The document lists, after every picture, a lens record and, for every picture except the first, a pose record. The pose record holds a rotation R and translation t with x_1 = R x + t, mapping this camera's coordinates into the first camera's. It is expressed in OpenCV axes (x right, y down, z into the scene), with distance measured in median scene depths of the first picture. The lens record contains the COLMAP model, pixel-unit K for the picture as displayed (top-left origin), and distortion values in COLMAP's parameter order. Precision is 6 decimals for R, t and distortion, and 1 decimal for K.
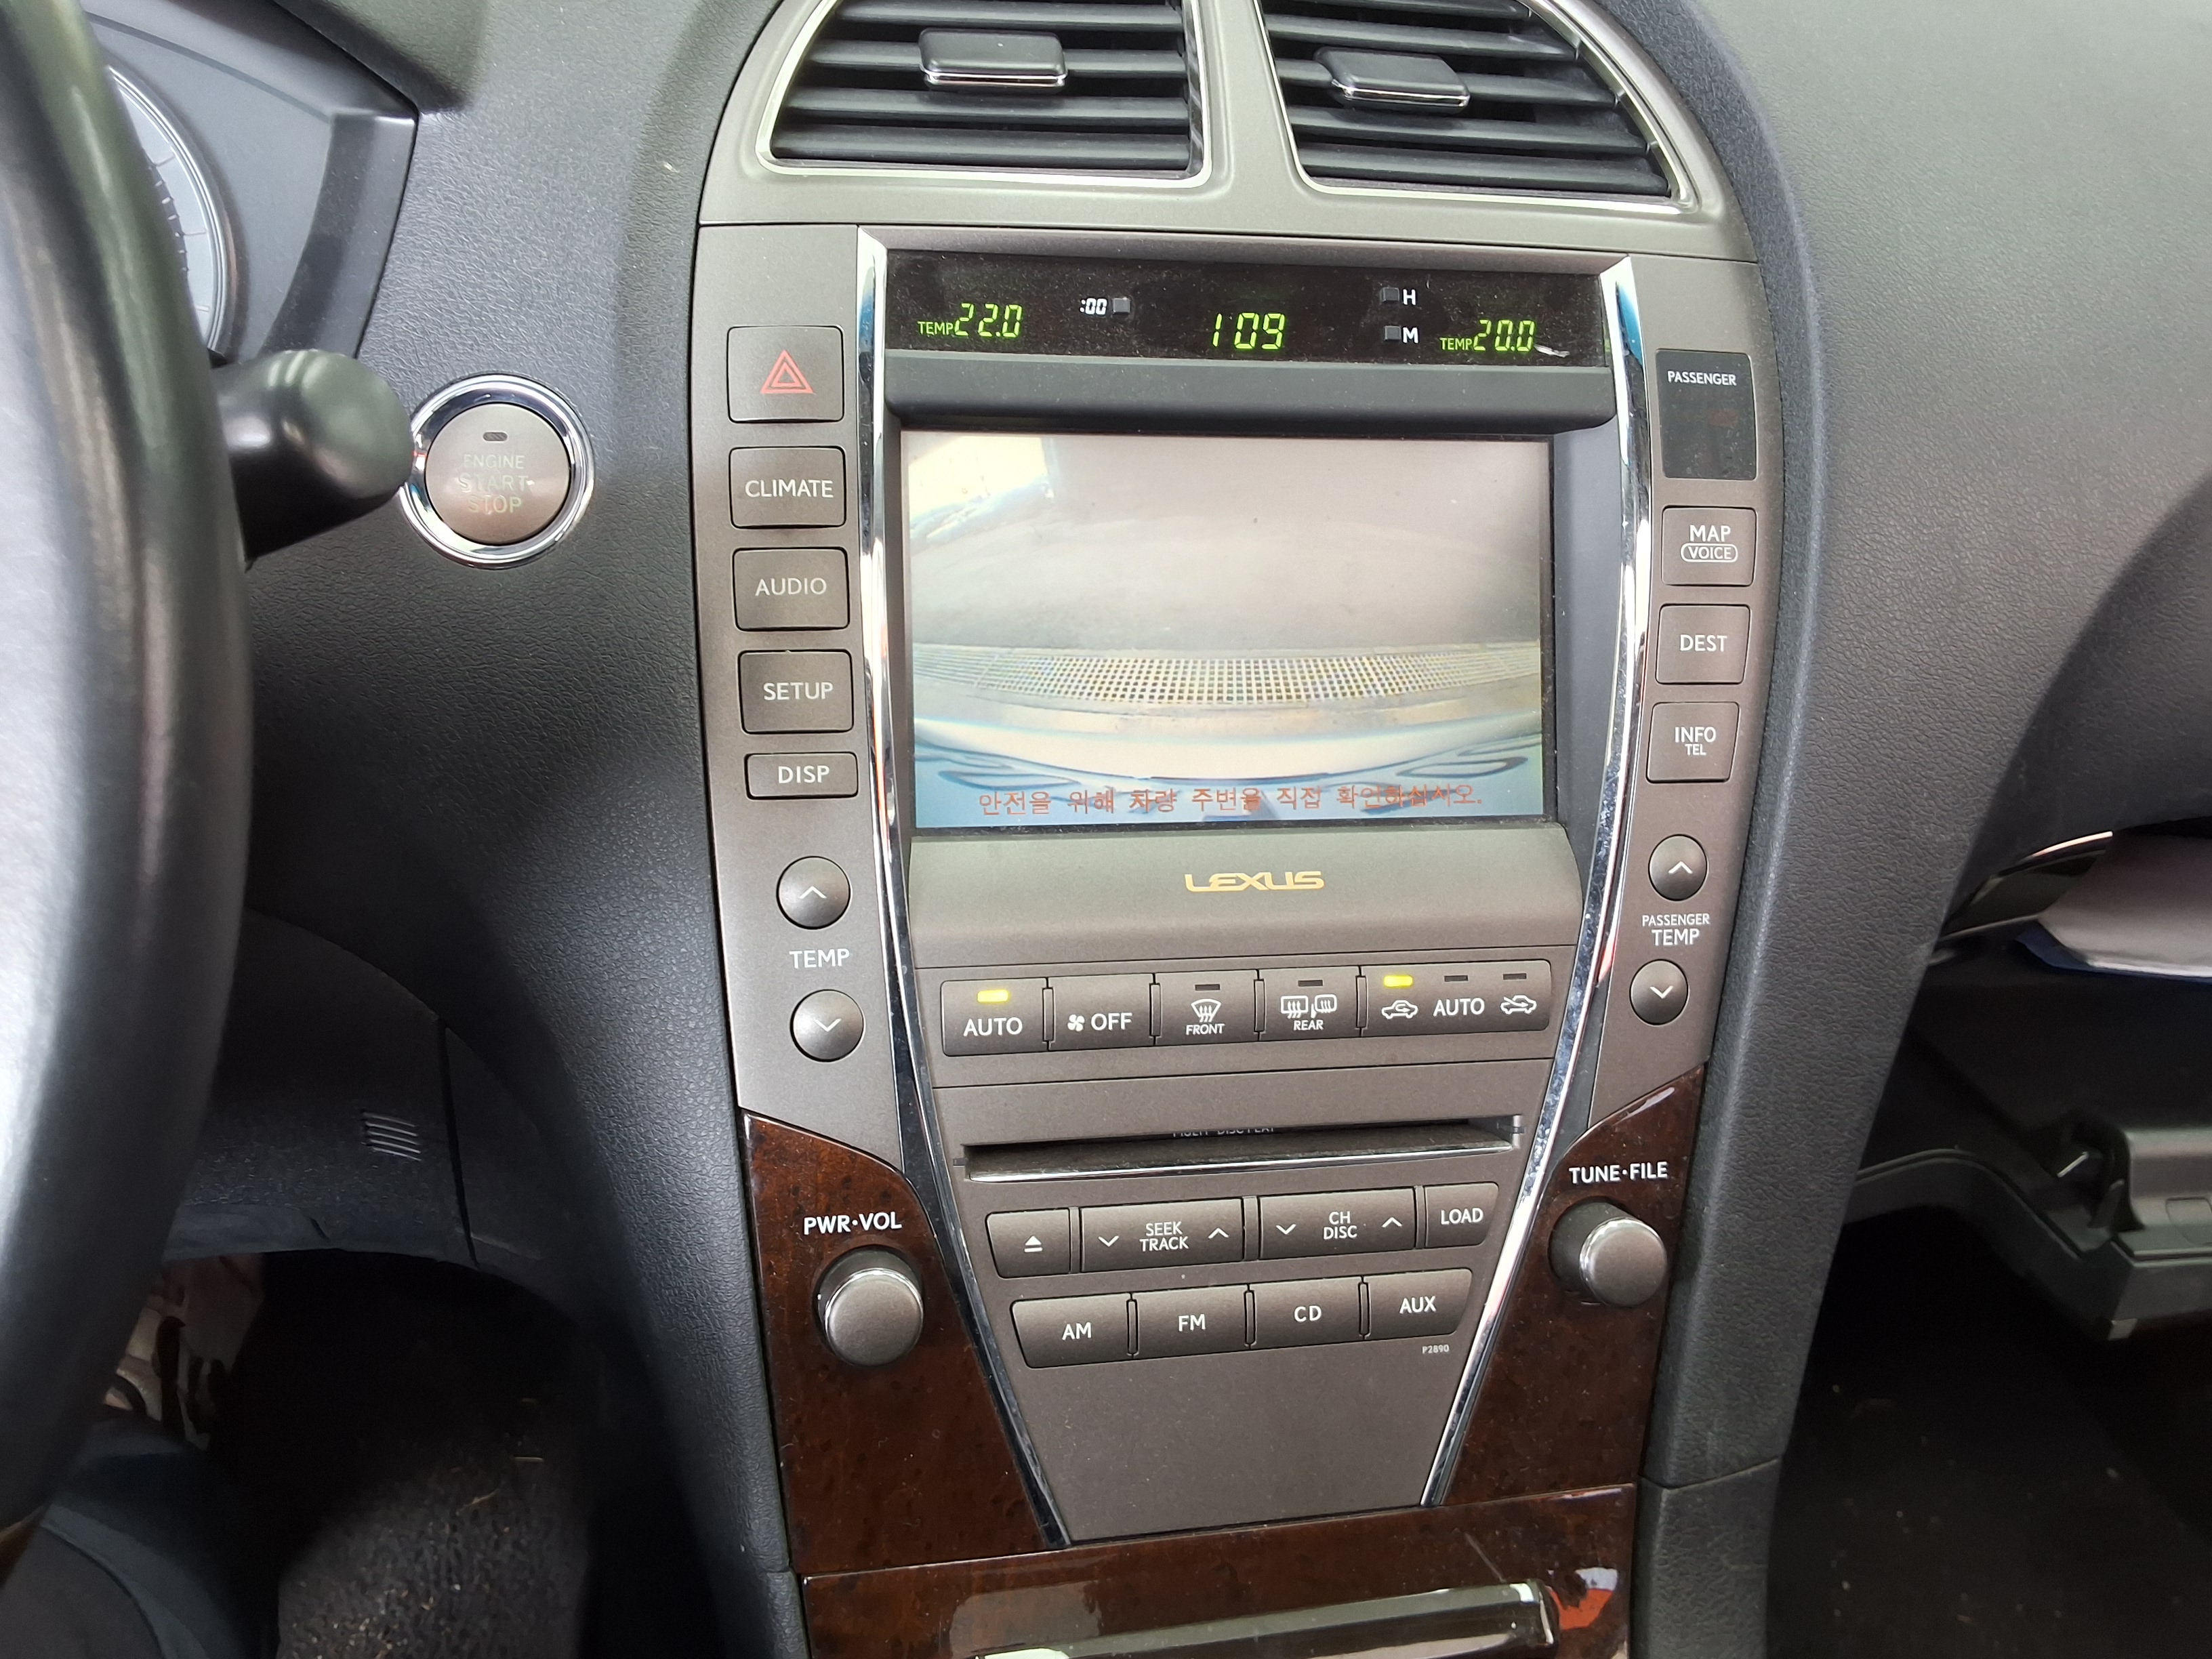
lens RADIAL K [[1771.1, 0, 1092.1], [0, 1771.1, 833.6], [0, 0, 1]] dist [0.026925, -0.038094]
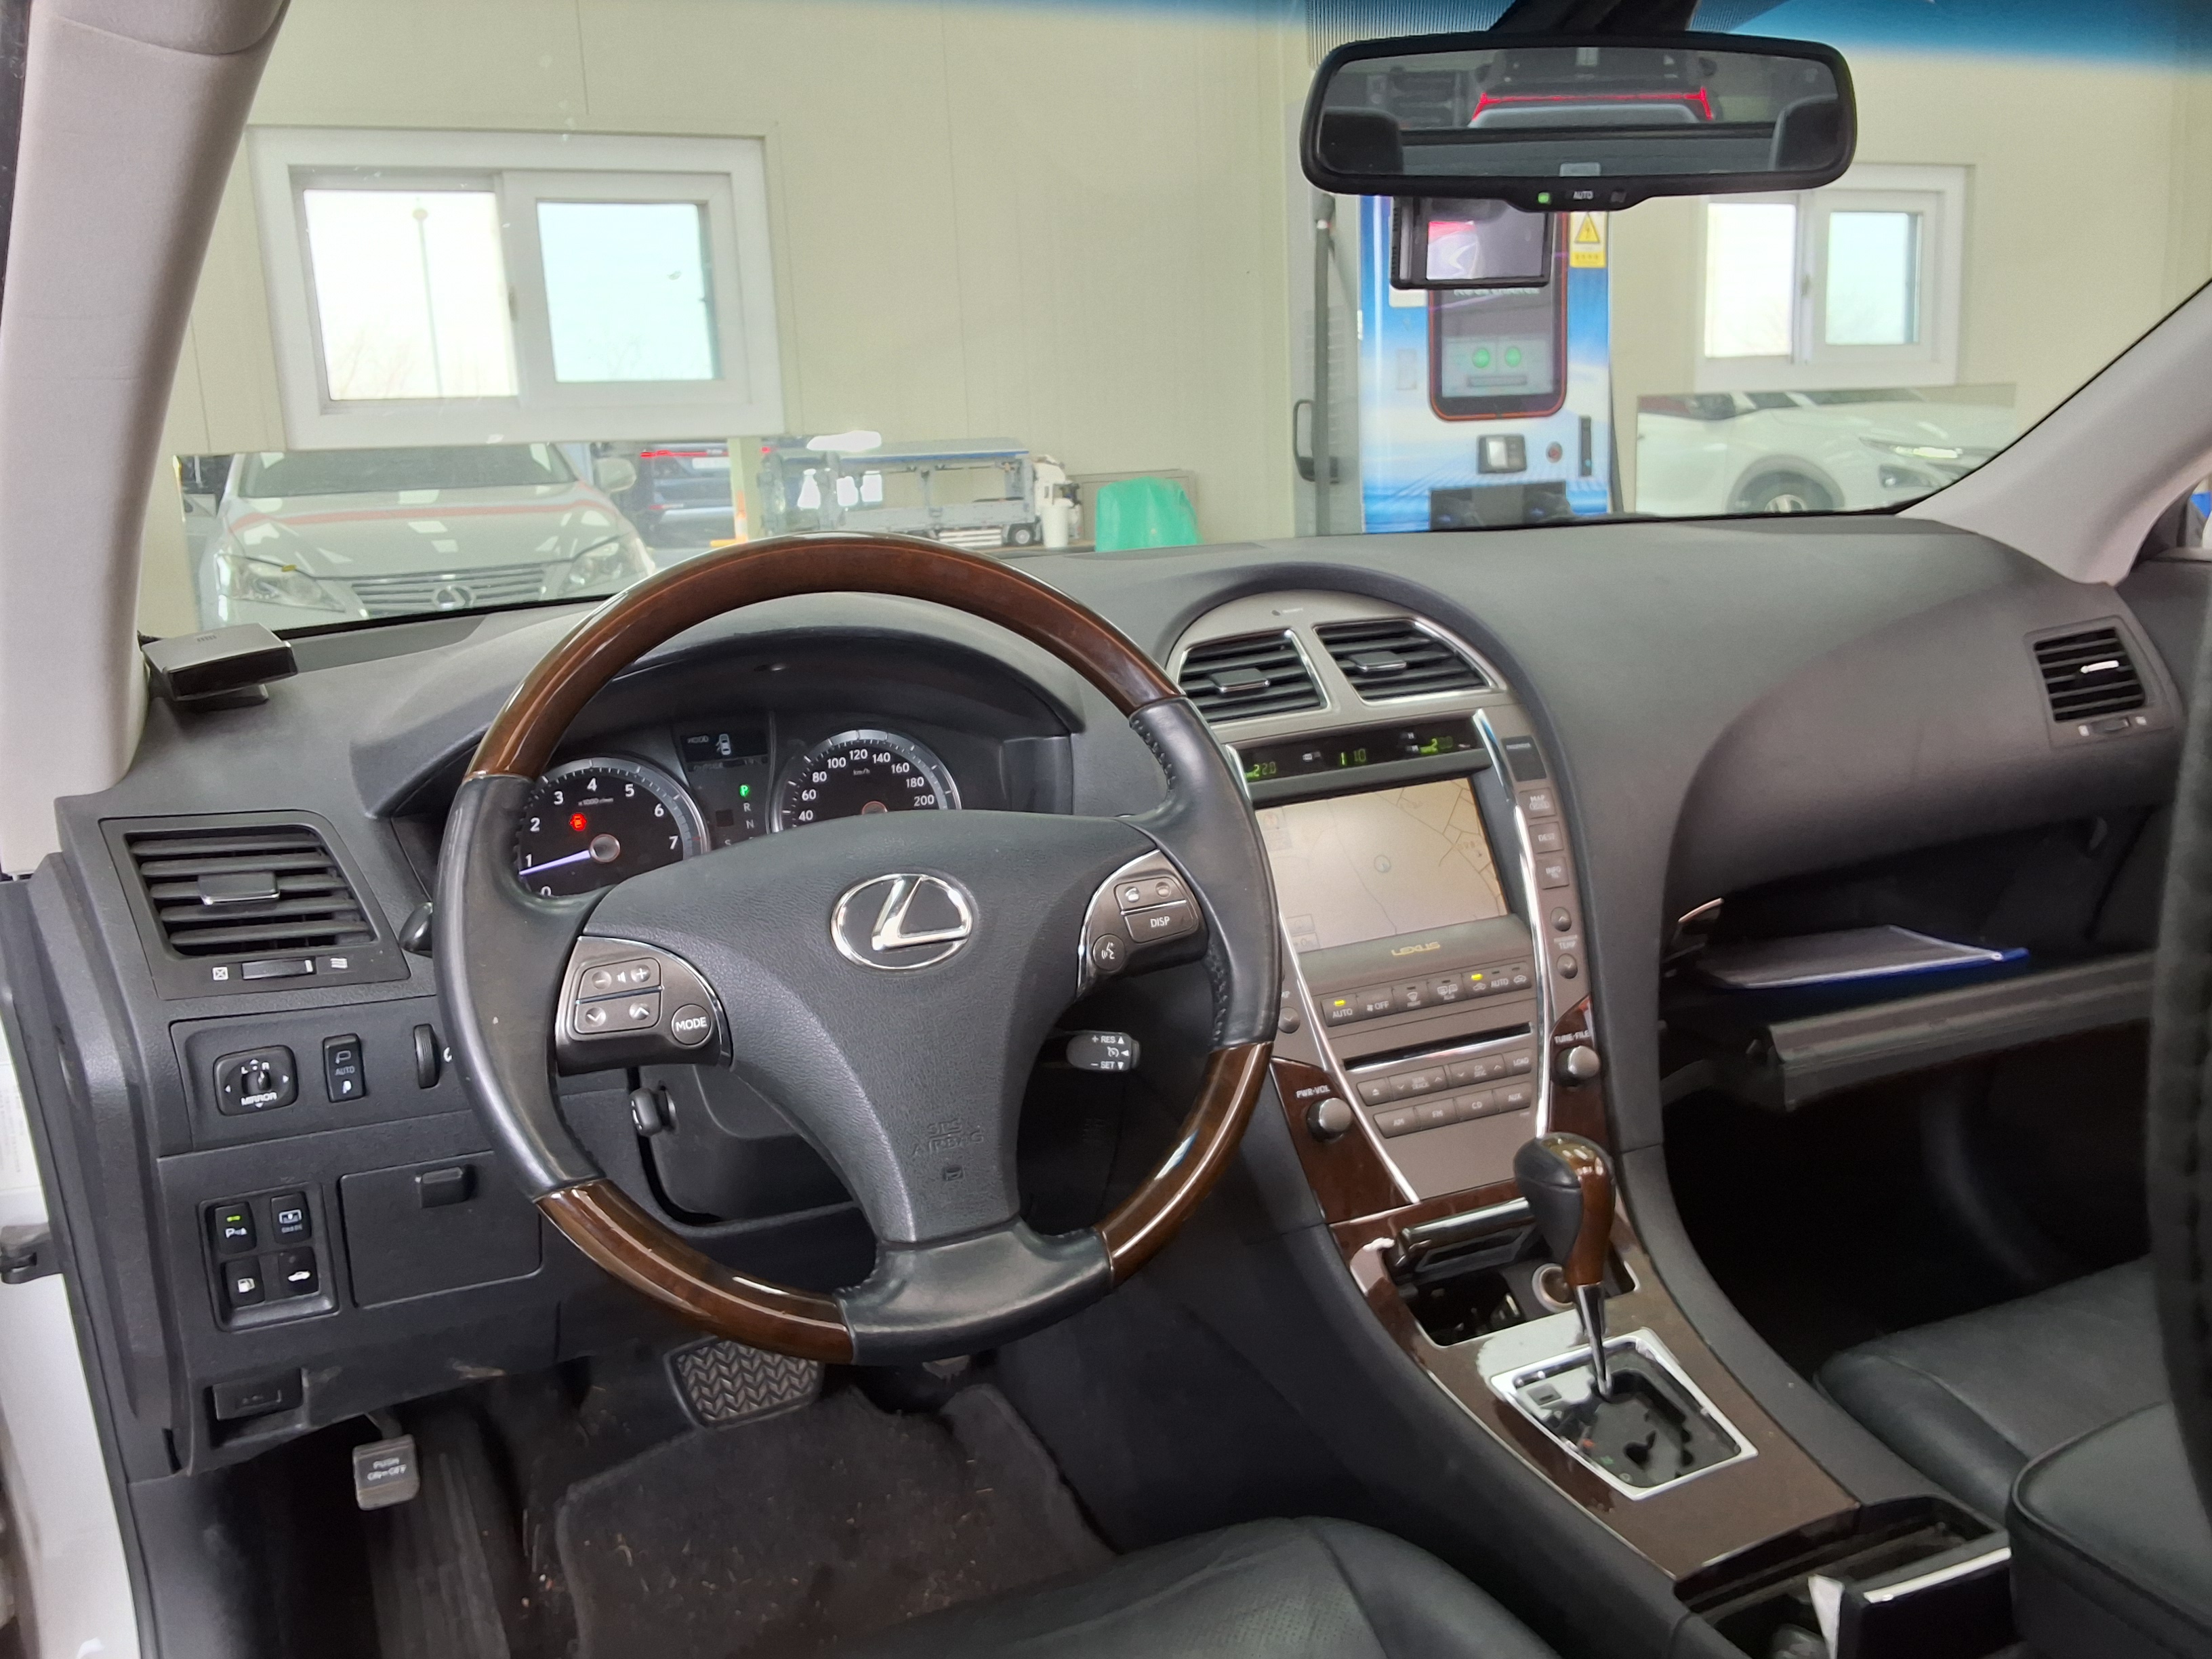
lens RADIAL K [[1771.1, 0, 1085.7], [0, 1771.1, 829.8], [0, 0, 1]] dist [0.026925, -0.038094]
pose [[0.971783, -0.172088, 0.161320, -0.762611], [0.209872, 0.942983, -0.258333, 0.427205], [-0.107666, 0.284900, 0.952491, -1.479524]]
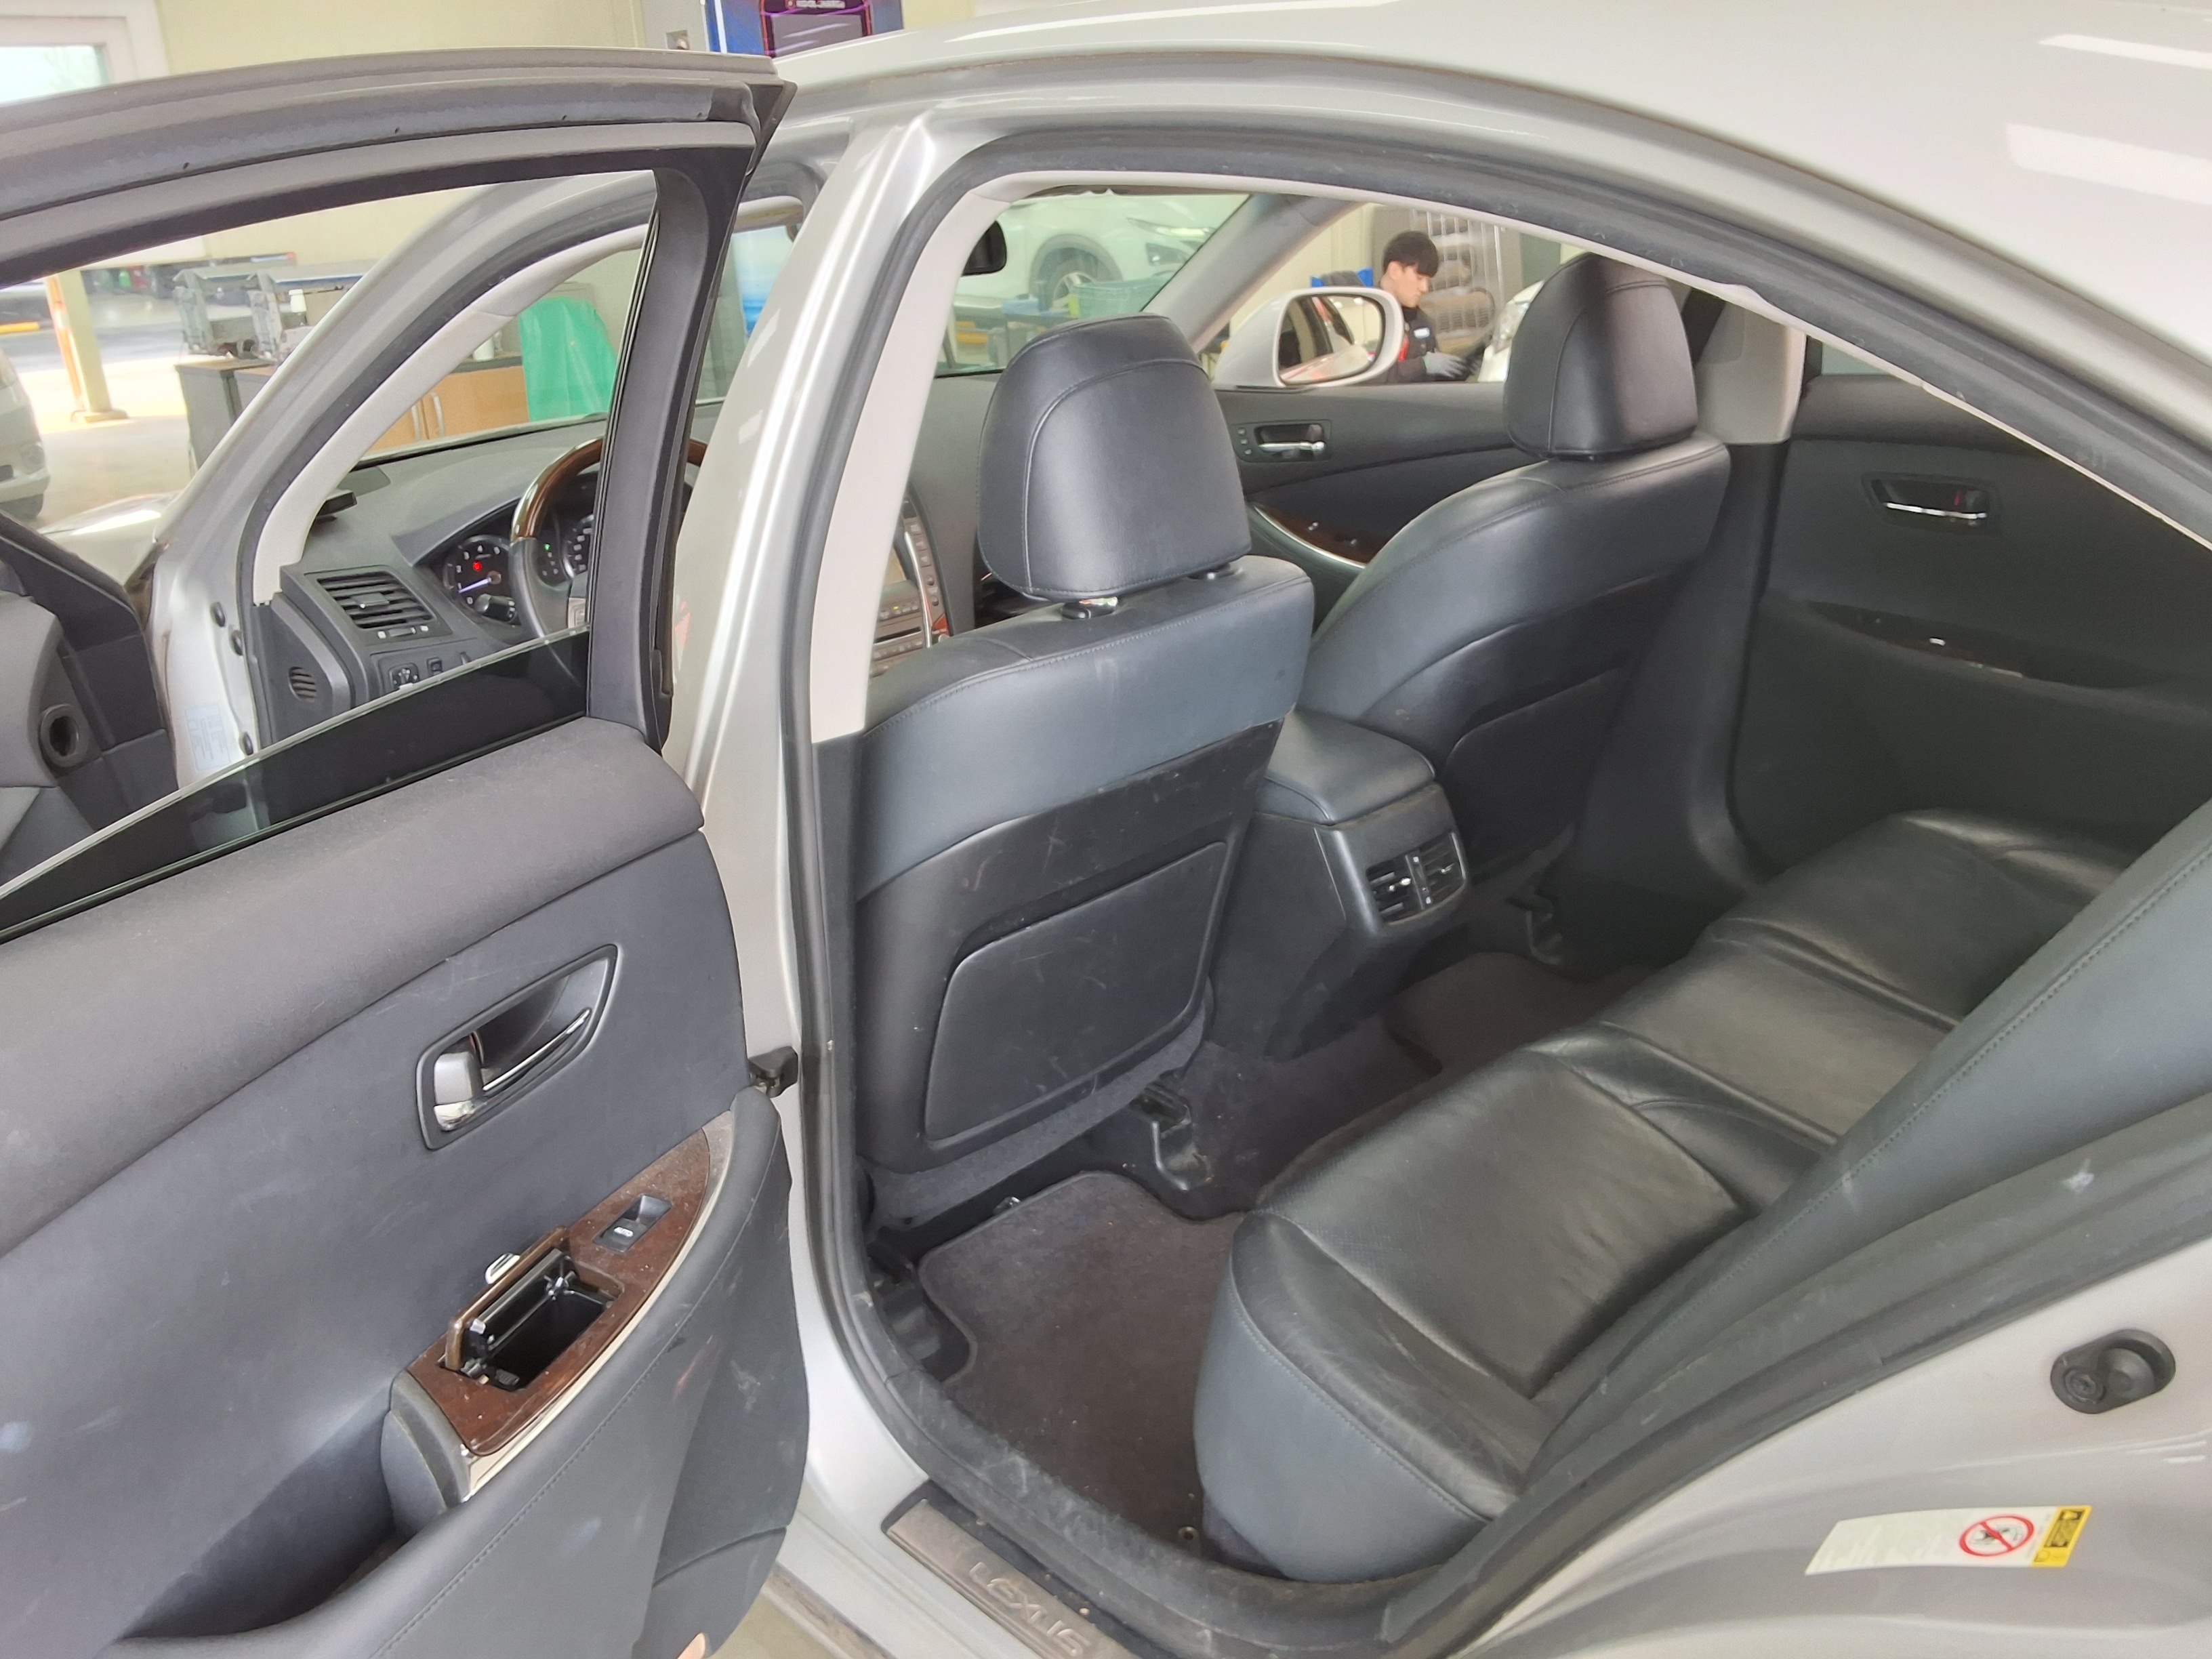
lens RADIAL K [[1771.1, 0, 1105.3], [0, 1771.1, 833.6], [0, 0, 1]] dist [0.026925, -0.038094]
pose [[0.831826, -0.309551, 0.460699, -2.182879], [0.362541, 0.931526, -0.028686, 1.193665], [-0.420273, 0.190884, 0.887093, -4.358363]]
